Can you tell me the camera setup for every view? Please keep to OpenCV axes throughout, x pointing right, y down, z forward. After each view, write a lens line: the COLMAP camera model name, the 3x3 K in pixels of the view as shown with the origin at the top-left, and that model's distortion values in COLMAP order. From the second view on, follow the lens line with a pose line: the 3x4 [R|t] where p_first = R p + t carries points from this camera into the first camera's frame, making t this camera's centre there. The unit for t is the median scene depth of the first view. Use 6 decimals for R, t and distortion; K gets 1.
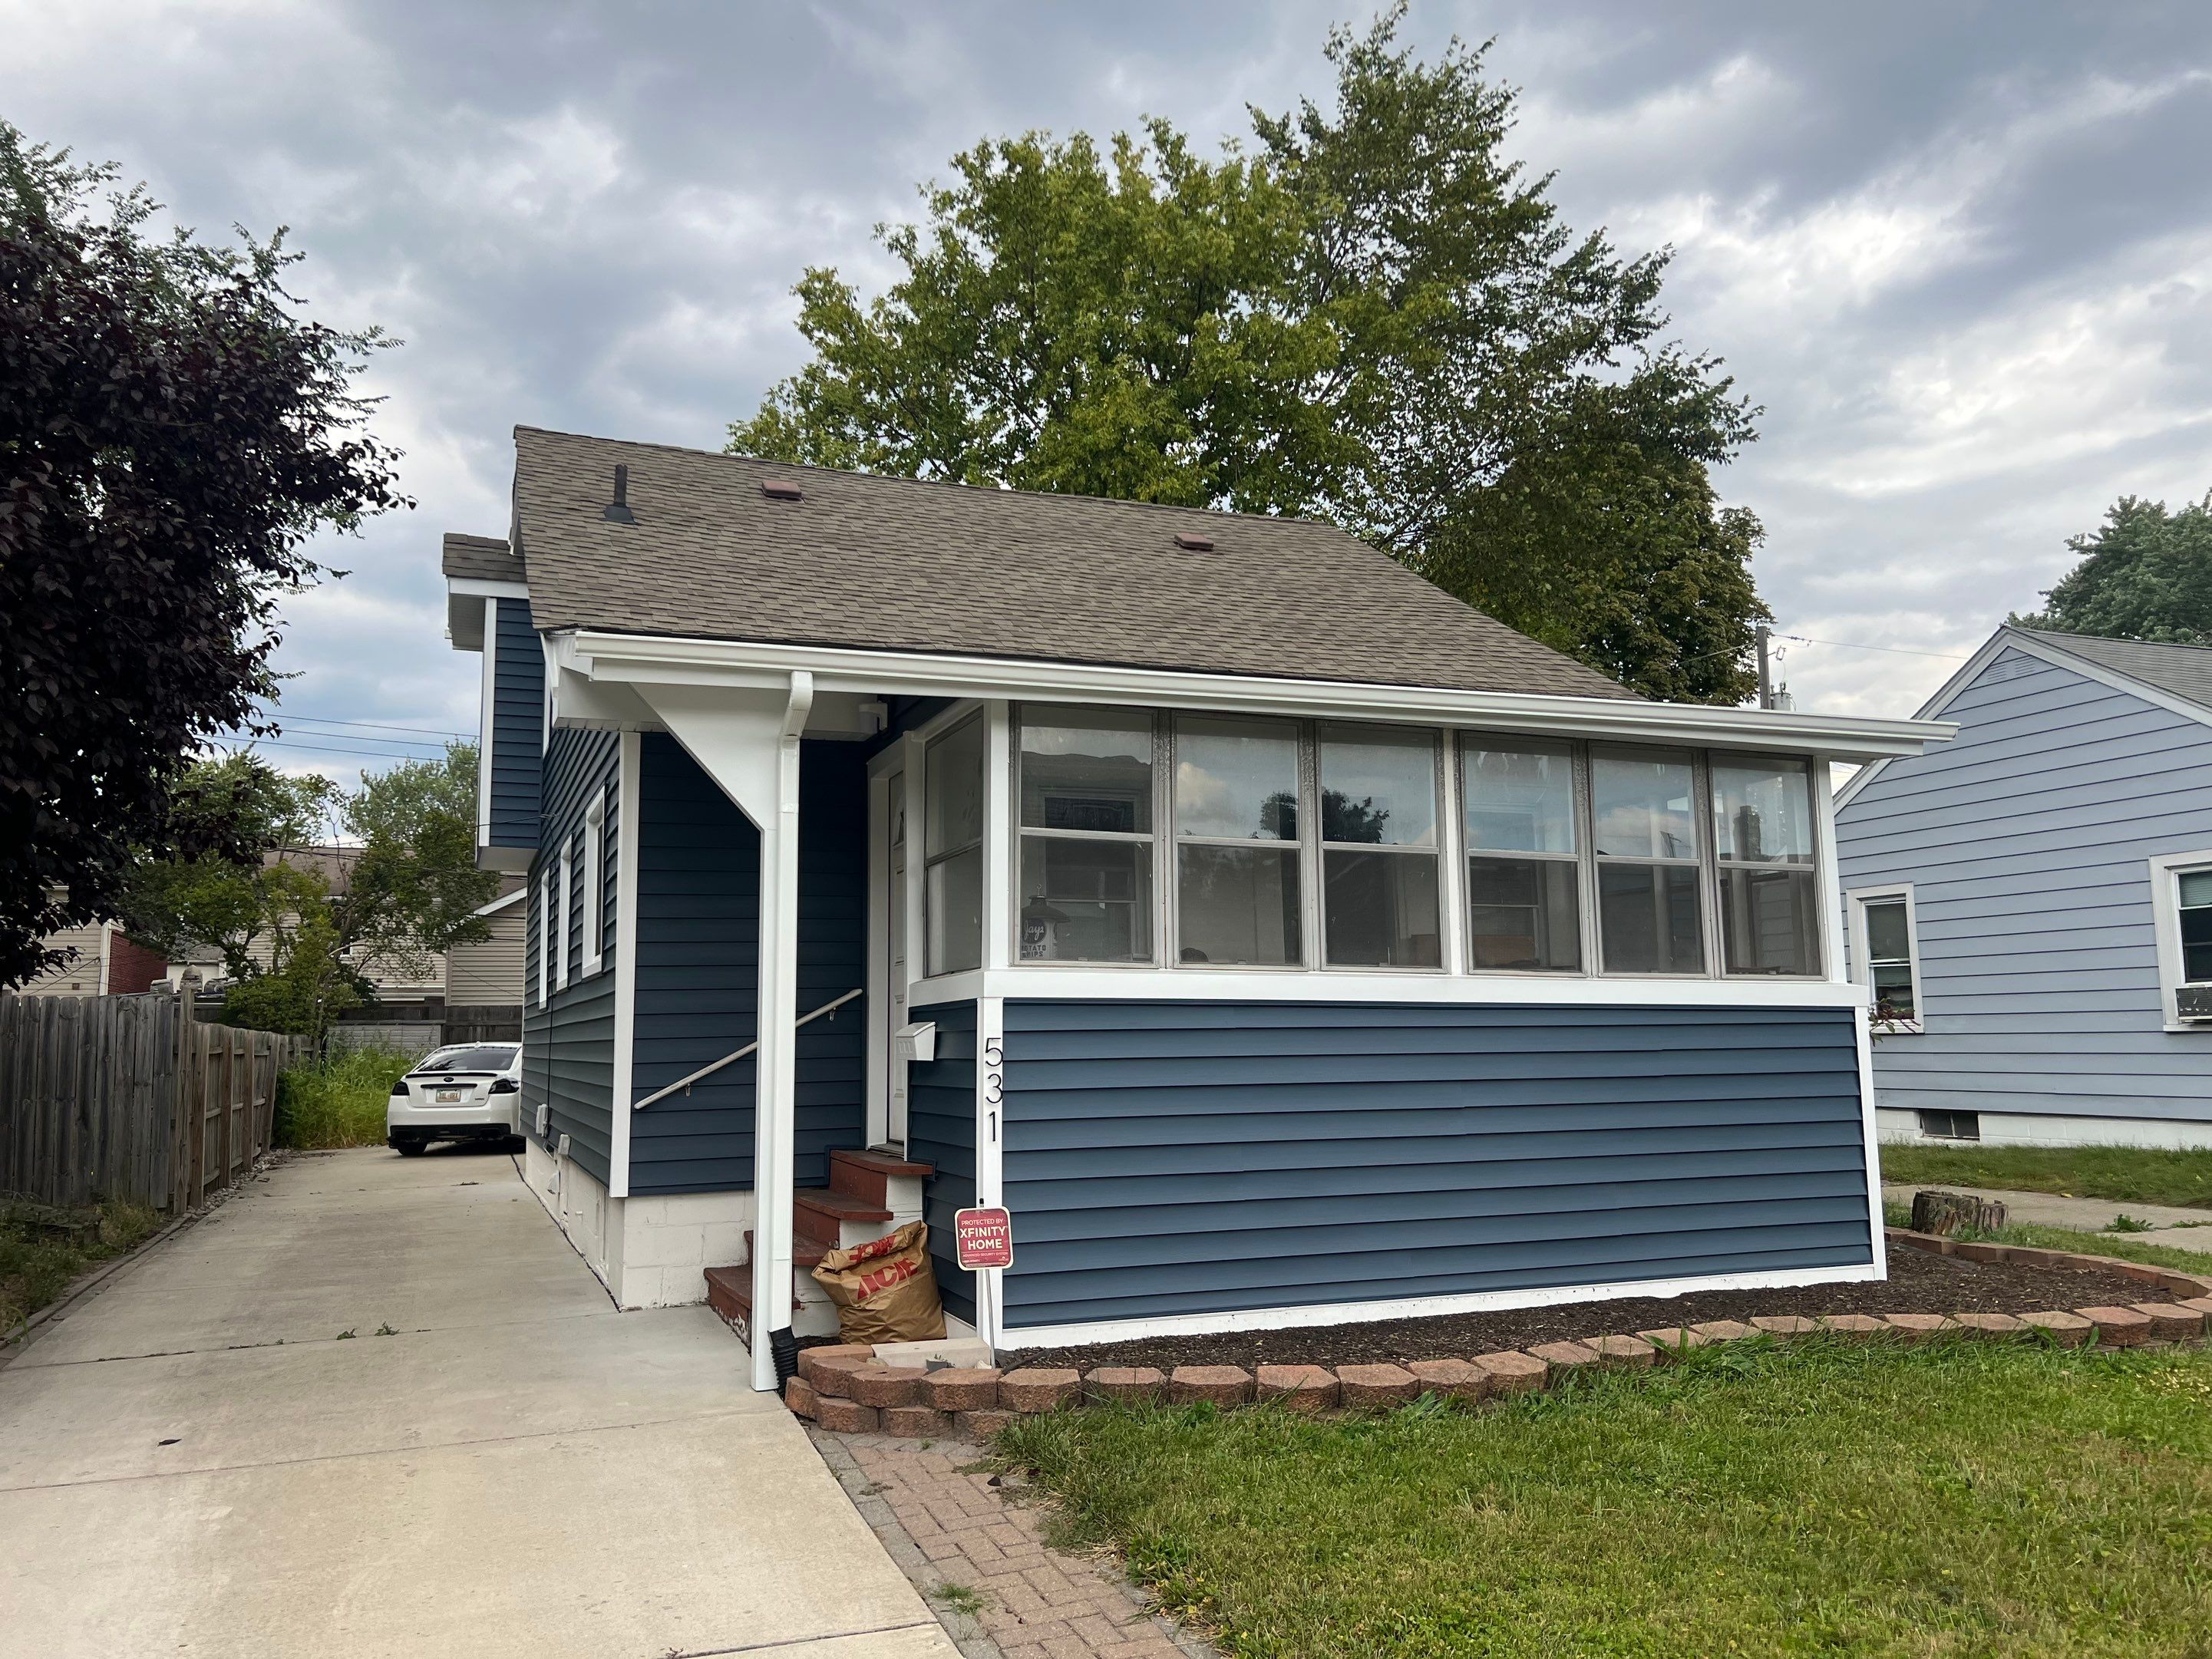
lens RADIAL K [[1675.2, 0, 1093.2], [0, 1675.2, 820.4], [0, 0, 1]] dist [0.039792, -0.060911]
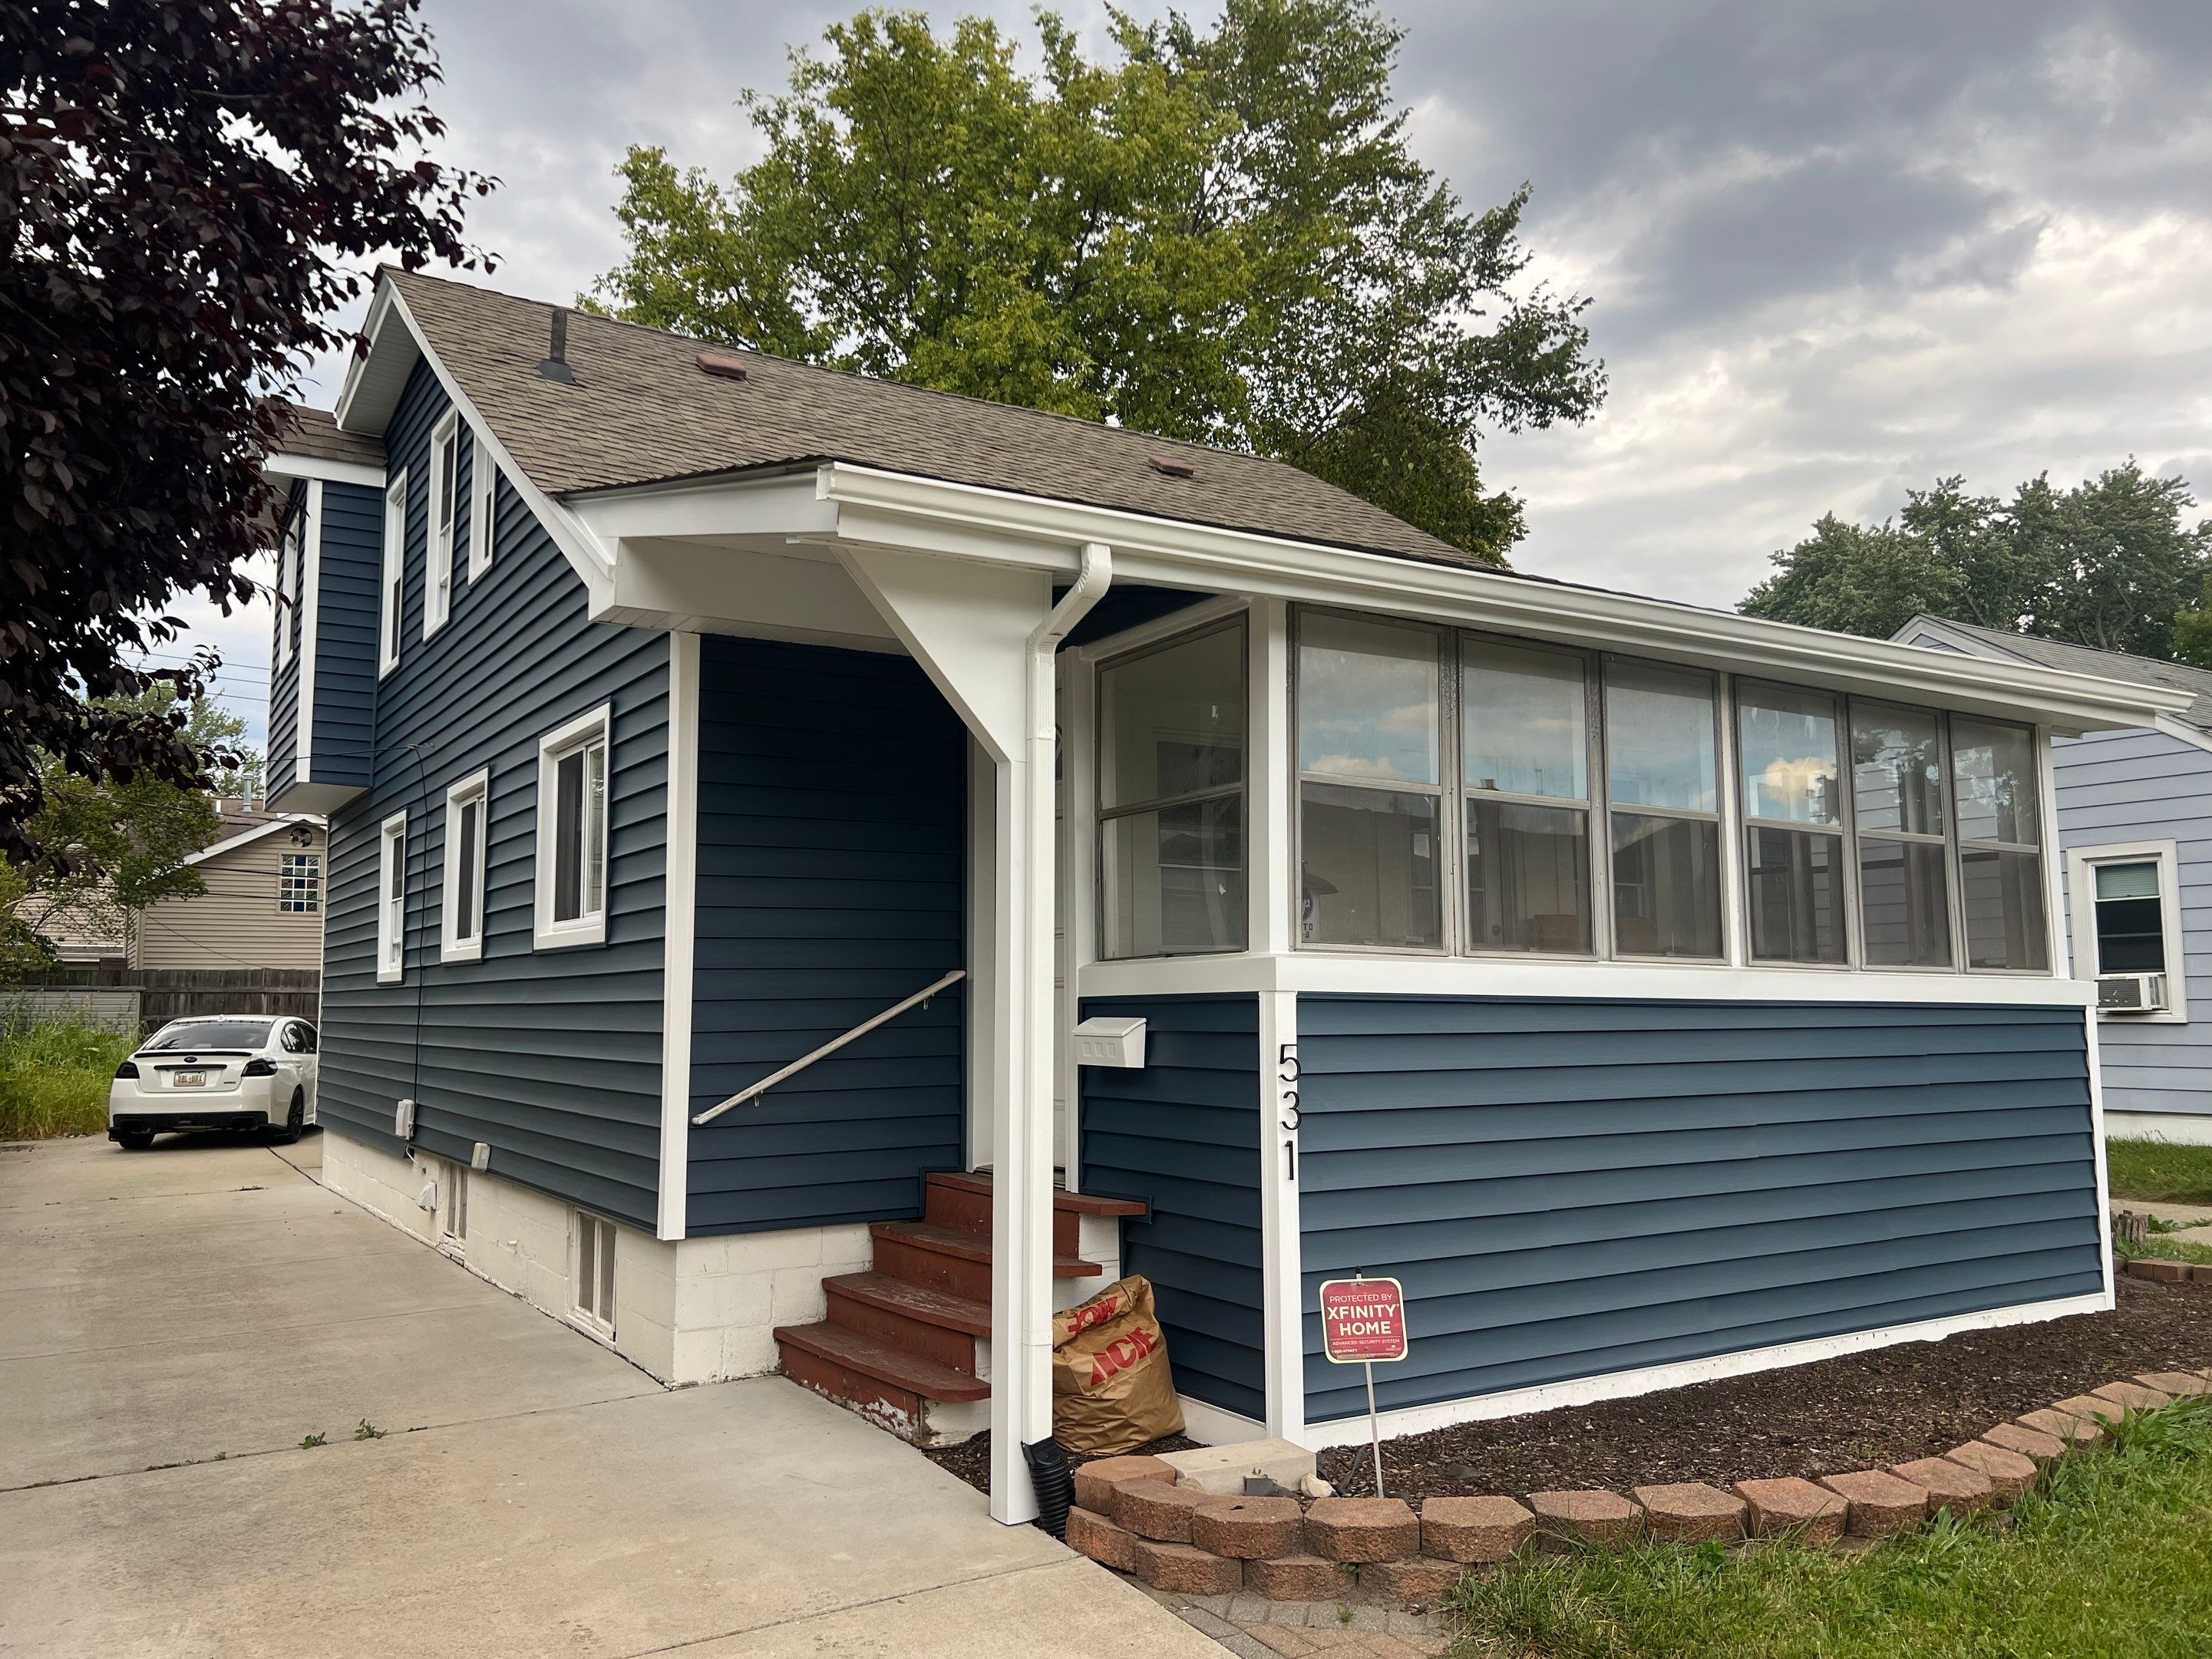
lens RADIAL K [[1675.2, 0, 1084.4], [0, 1675.2, 831.6], [0, 0, 1]] dist [0.039792, -0.060911]
pose [[0.983322, 0.027865, 0.179728, -0.177122], [-0.032215, 0.999253, 0.021333, 0.012127], [-0.179000, -0.026767, 0.983485, 0.162873]]
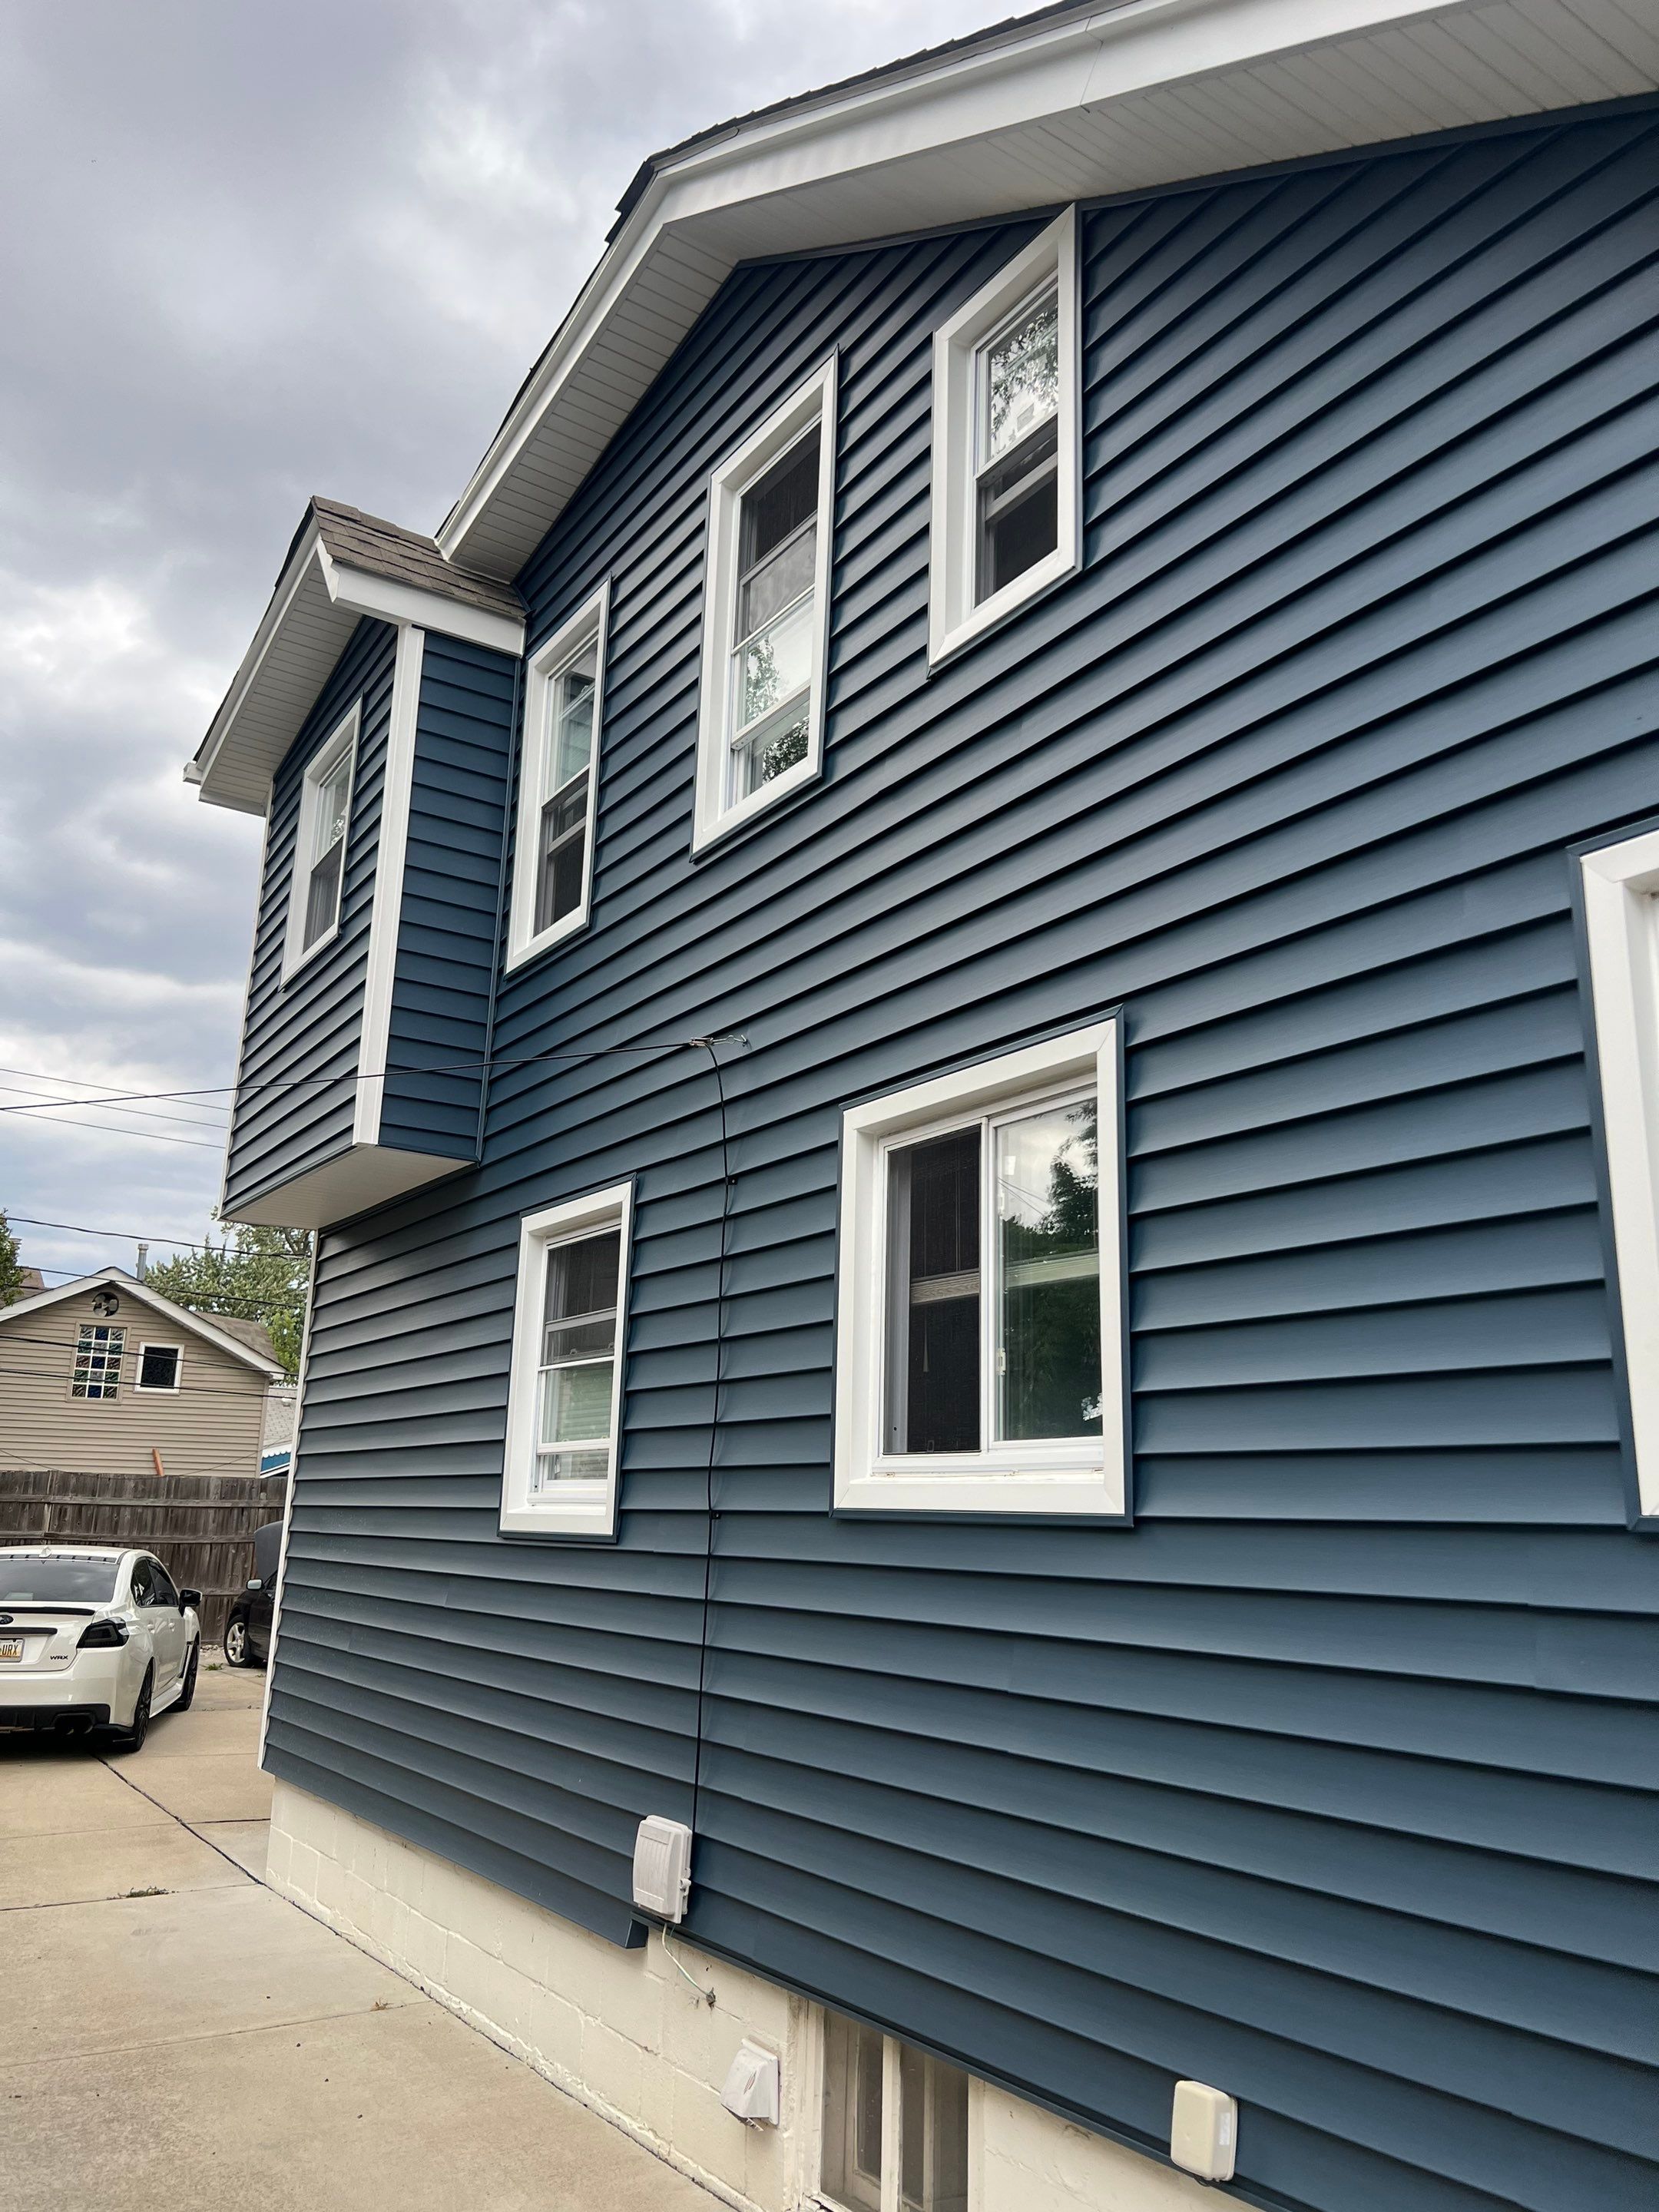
lens RADIAL K [[1675.4, 0, 840.3], [0, 1675.4, 1097.9], [0, 0, 1]] dist [0.039792, -0.060911]
pose [[0.978465, 0.088780, 0.186342, -0.426764], [-0.065886, 0.989884, -0.125655, 0.066854], [-0.195613, 0.110672, 0.974416, 0.716440]]
